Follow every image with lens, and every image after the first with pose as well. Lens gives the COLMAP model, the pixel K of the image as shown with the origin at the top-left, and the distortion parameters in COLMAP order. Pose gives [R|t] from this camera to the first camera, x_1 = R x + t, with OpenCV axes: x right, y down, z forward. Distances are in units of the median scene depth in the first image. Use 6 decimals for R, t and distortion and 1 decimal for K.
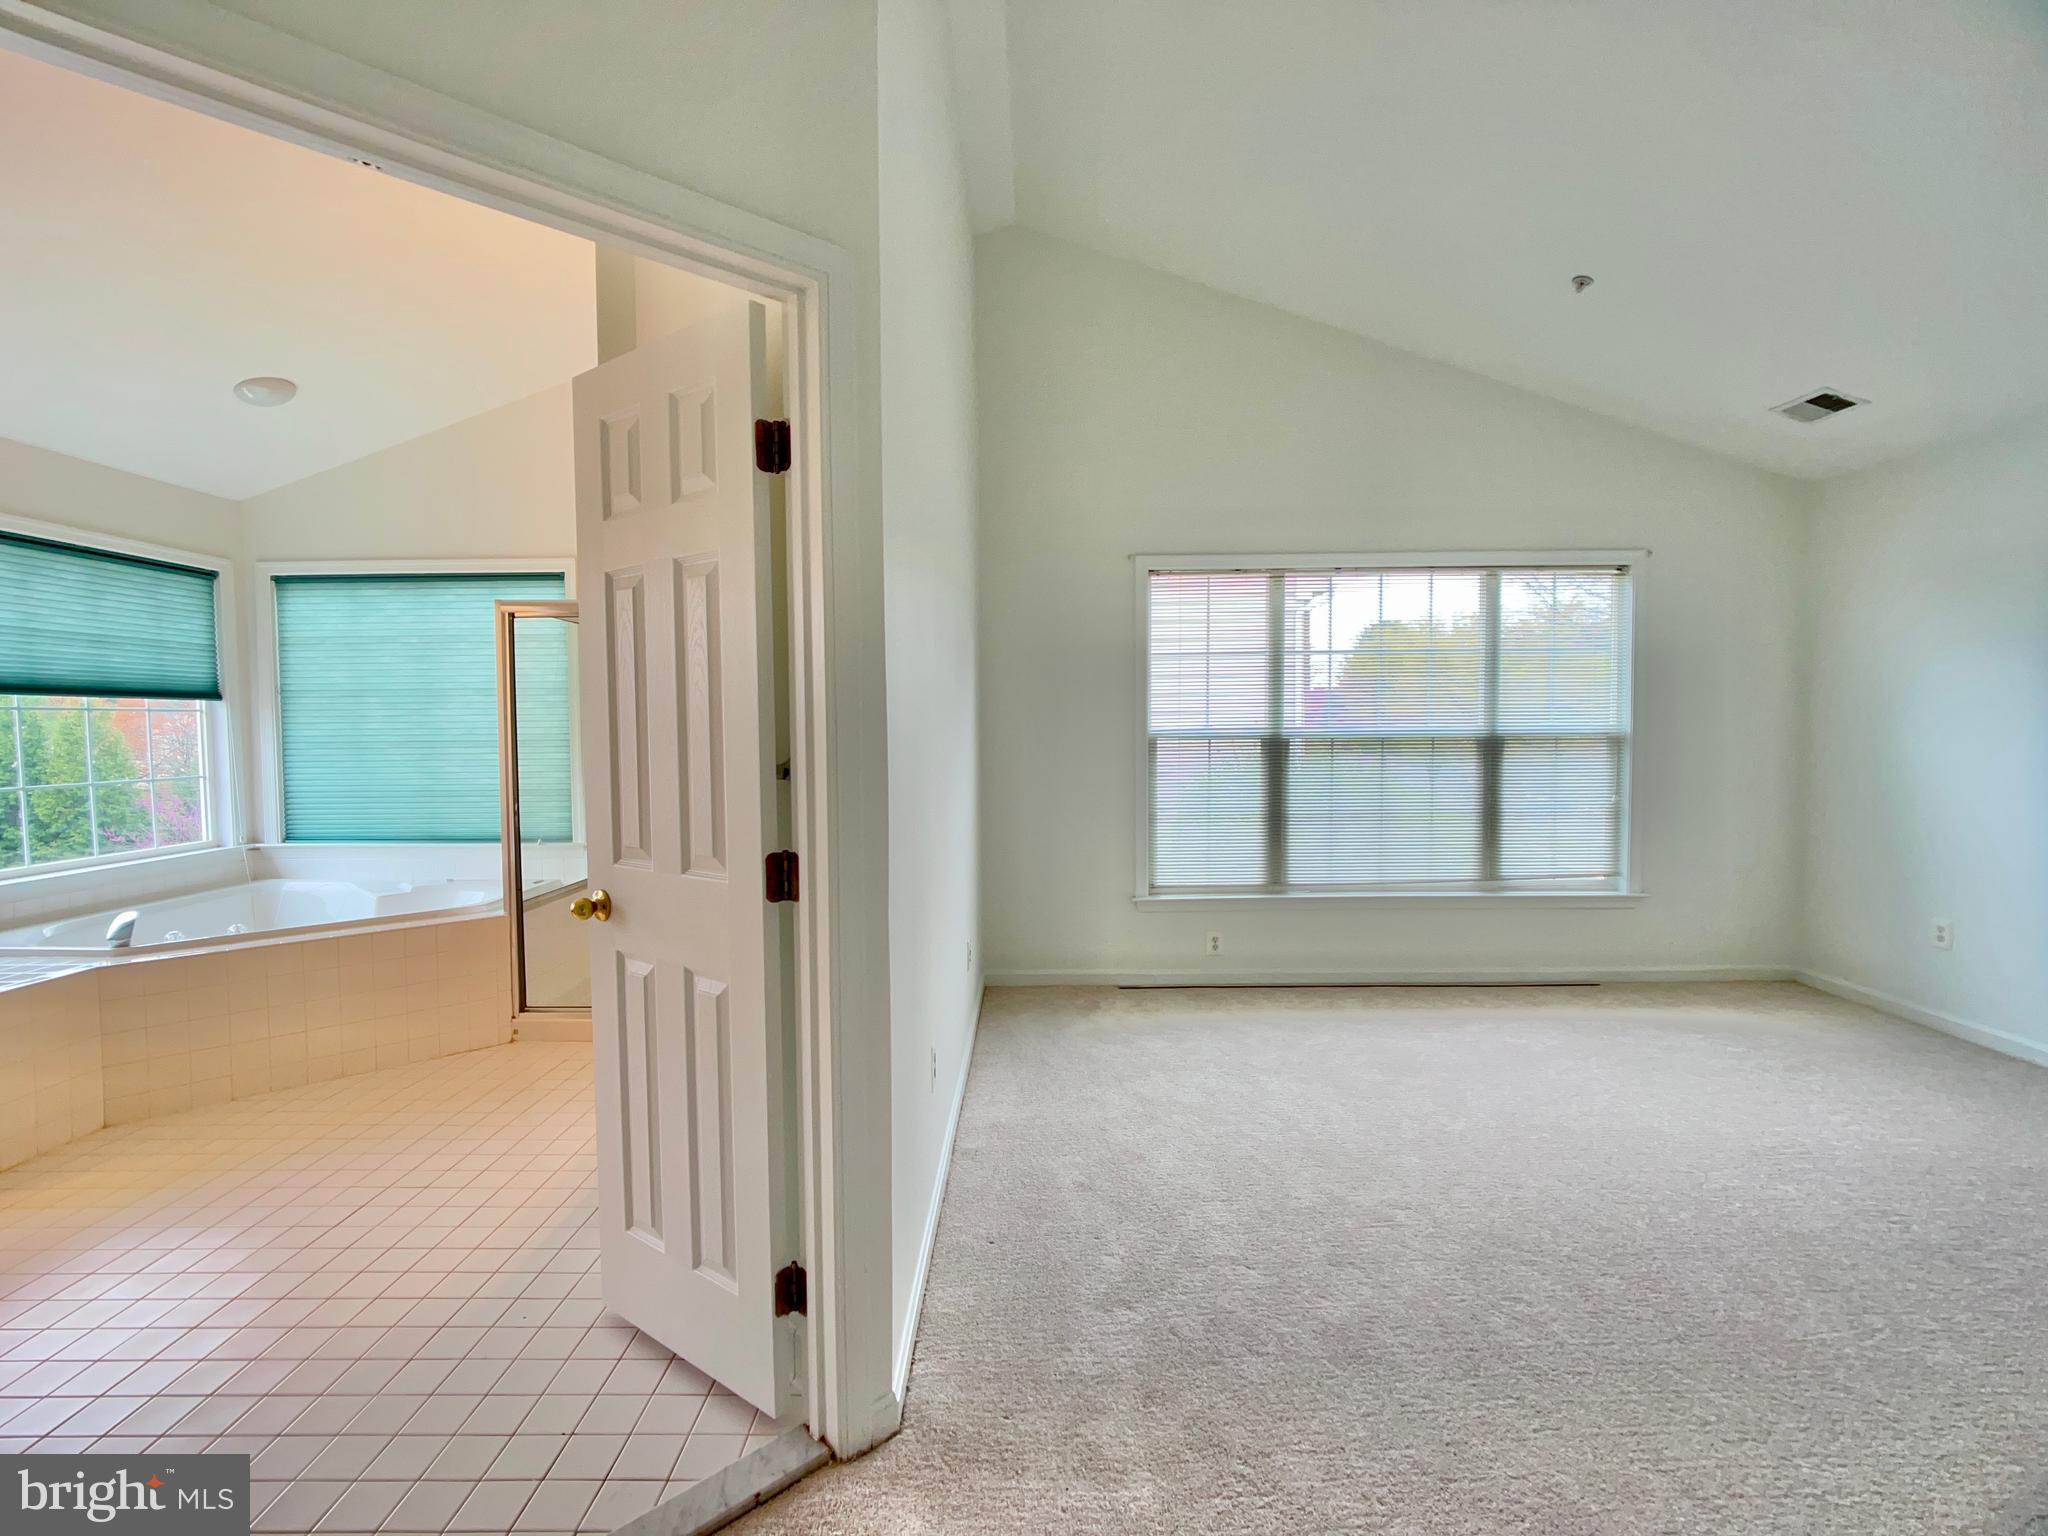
lens RADIAL K [[993.7, 0, 1024.0], [0, 993.7, 768.0], [0, 0, 1]] dist [-0.018050, 0.012951]
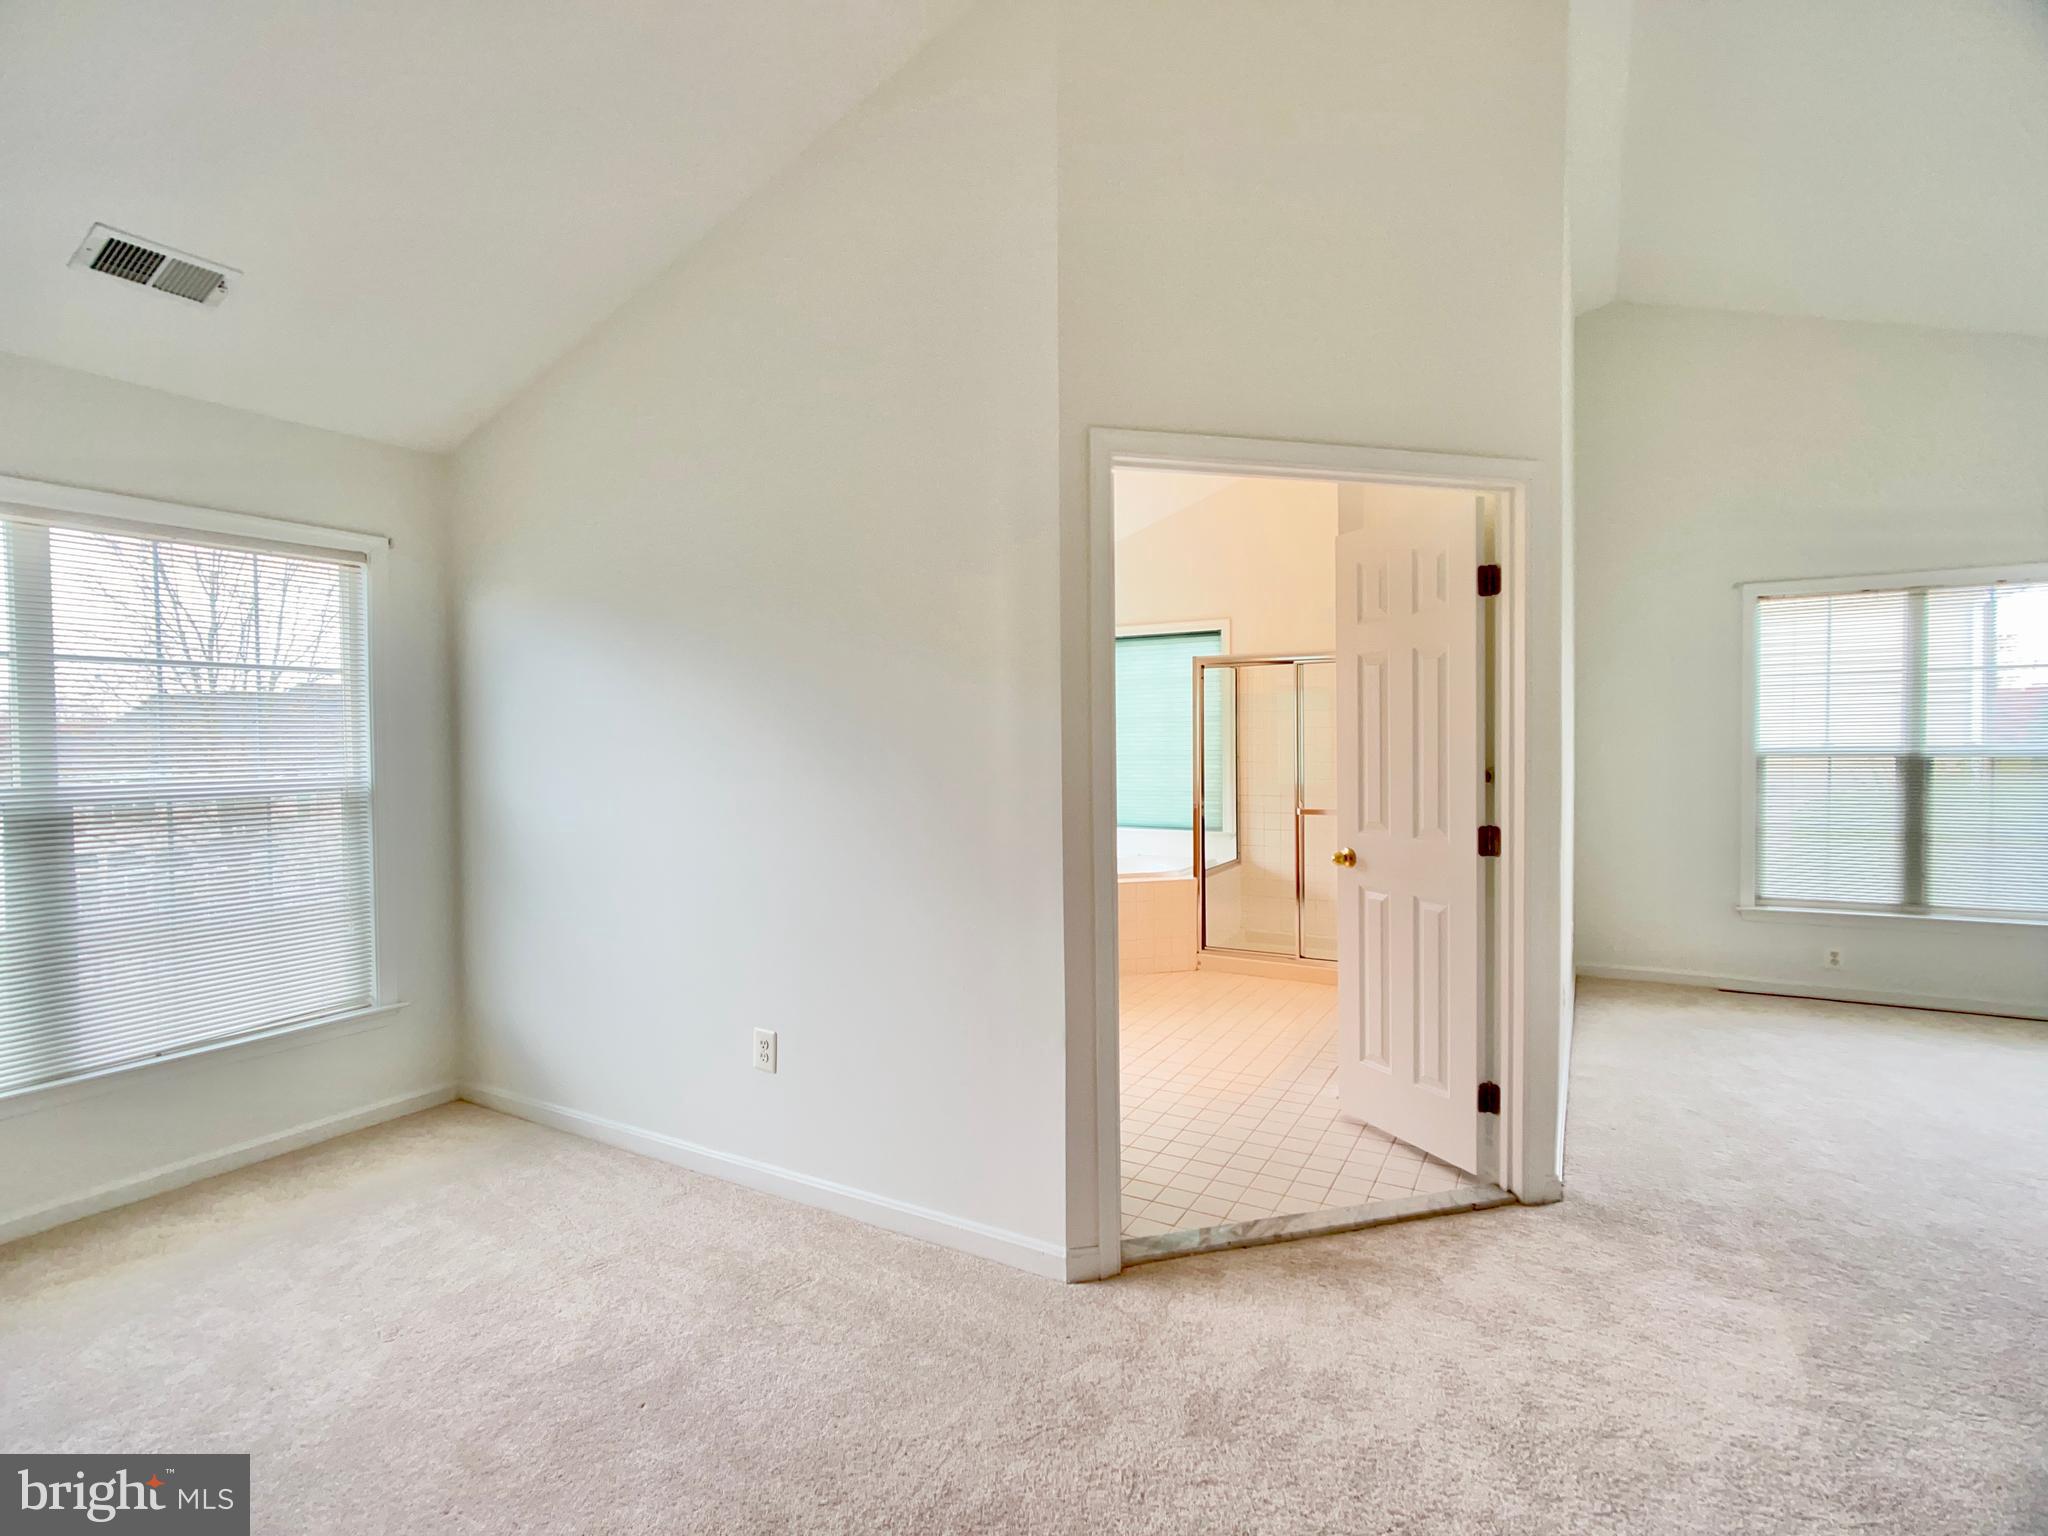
lens RADIAL K [[993.7, 0, 1024.0], [0, 993.7, 768.0], [0, 0, 1]] dist [-0.018050, 0.012951]
pose [[0.873805, 0.011773, -0.486133, -0.077930], [-0.018609, 0.999784, -0.009237, 0.012077], [0.485920, 0.017118, 0.873836, -0.525810]]
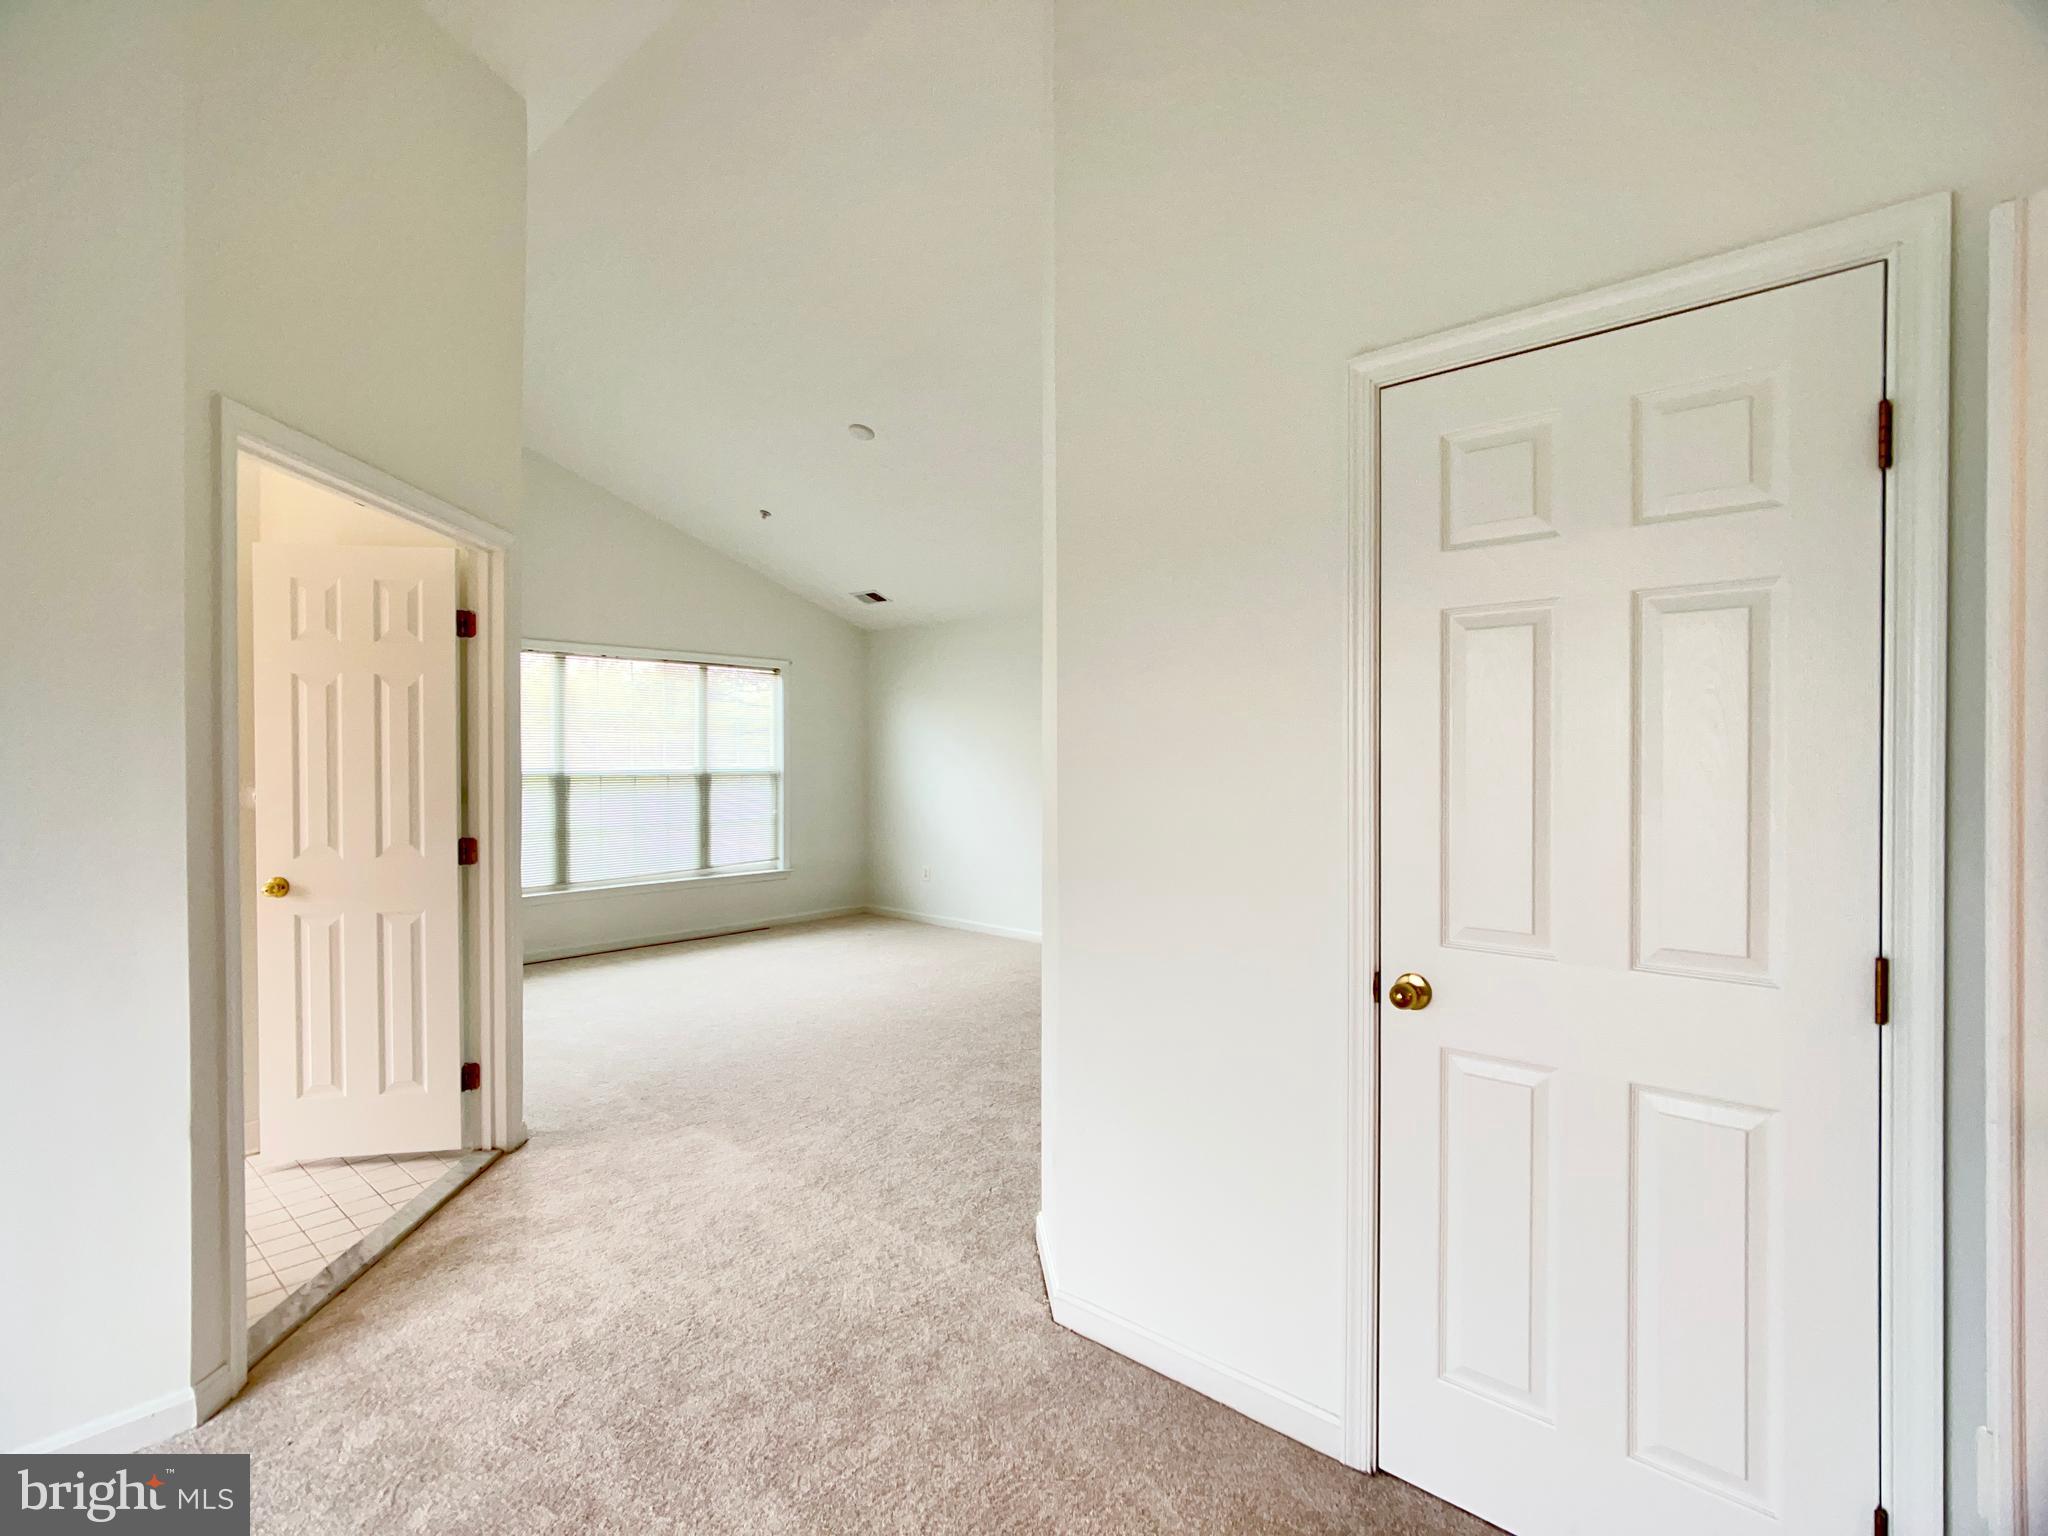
lens RADIAL K [[993.7, 0, 1024.0], [0, 993.7, 768.0], [0, 0, 1]] dist [-0.018050, 0.012951]
pose [[0.662057, 0.000920, 0.749453, -0.617847], [0.025761, 0.999380, -0.023984, 0.015618], [-0.749010, 0.035185, 0.661624, -0.674146]]
